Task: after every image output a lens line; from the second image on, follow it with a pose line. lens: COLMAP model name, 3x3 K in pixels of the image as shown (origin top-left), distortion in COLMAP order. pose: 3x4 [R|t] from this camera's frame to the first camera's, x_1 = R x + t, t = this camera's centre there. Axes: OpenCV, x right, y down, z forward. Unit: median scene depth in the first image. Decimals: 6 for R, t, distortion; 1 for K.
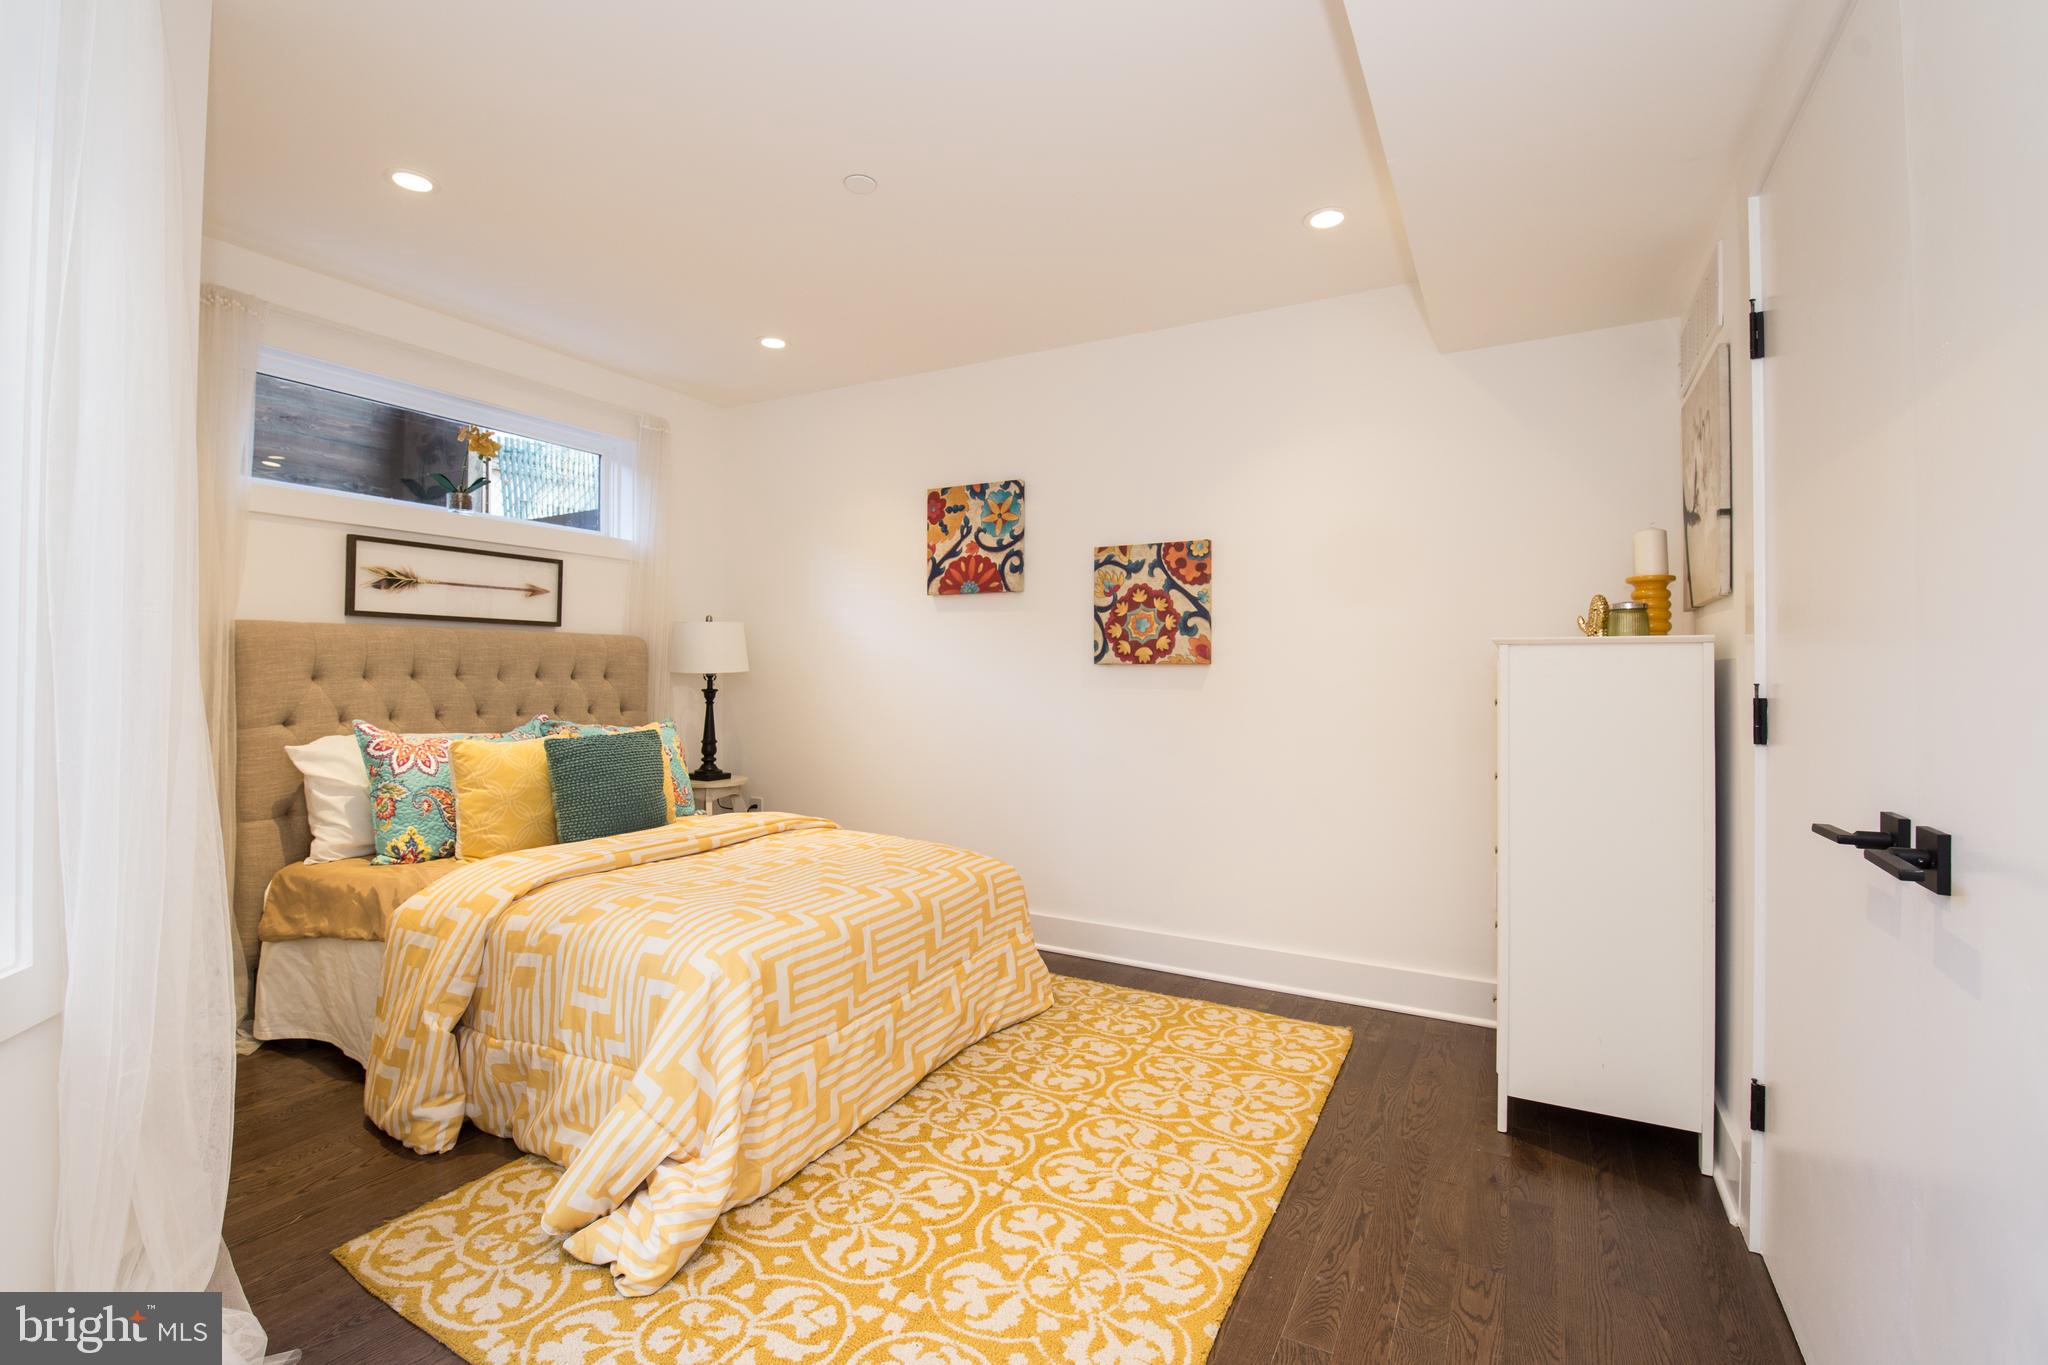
lens RADIAL K [[898.1, 0, 1037.2], [0, 898.1, 669.6], [0, 0, 1]] dist [-0.008073, -0.006697]
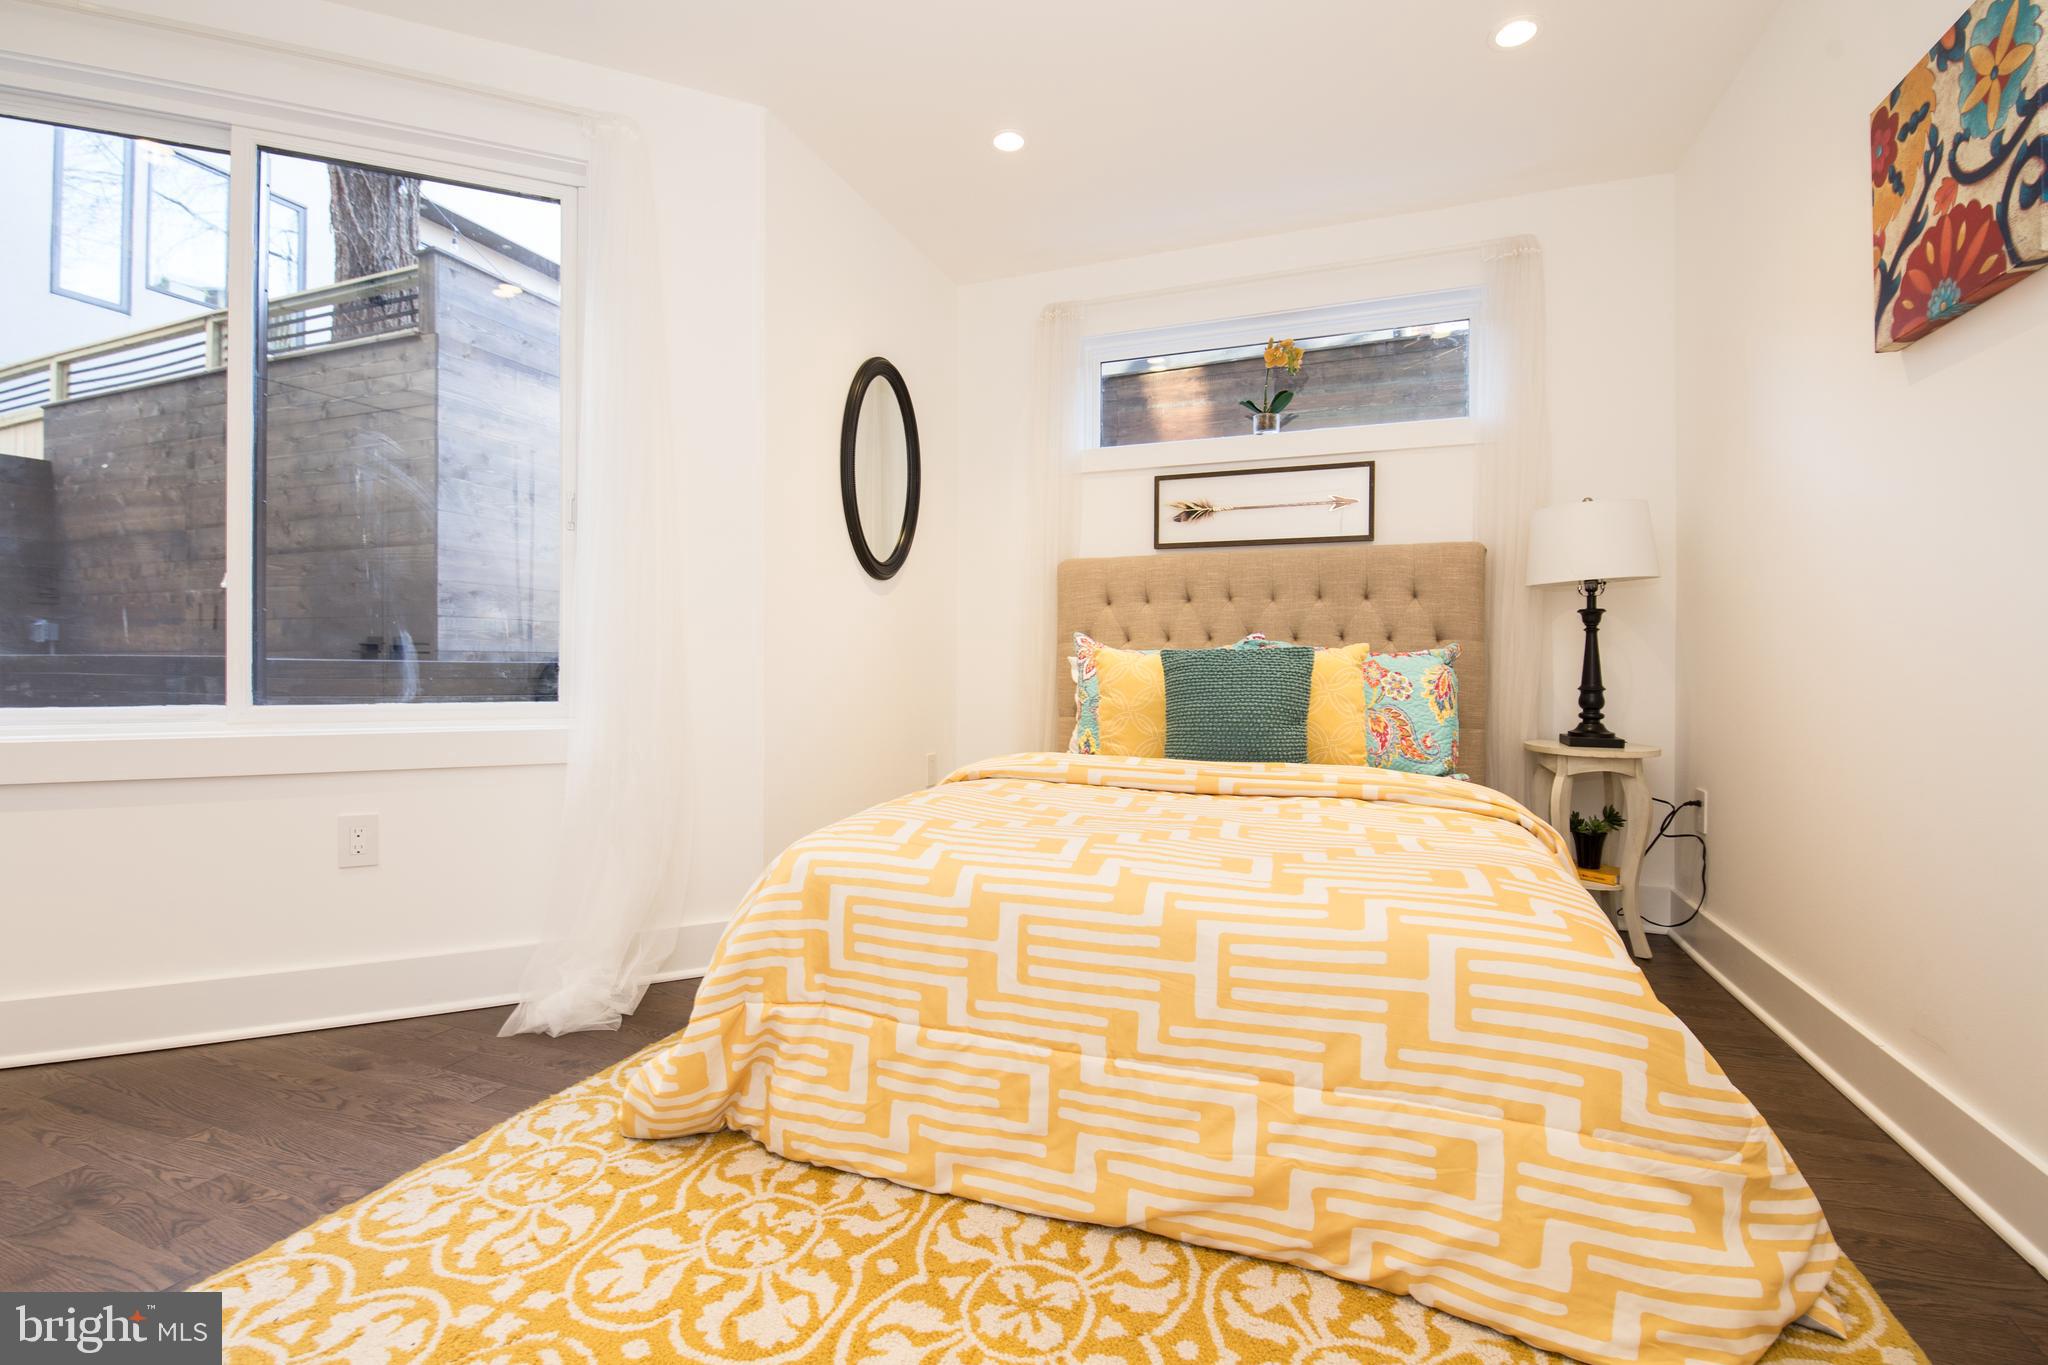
lens RADIAL K [[898.1, 0, 1034.8], [0, 898.1, 671.9], [0, 0, 1]] dist [-0.008073, -0.006697]
pose [[0.119355, 0.002043, -0.992850, 0.366682], [0.000604, 0.999998, 0.002130, 0.100891], [0.992851, -0.000854, 0.119353, 0.783487]]
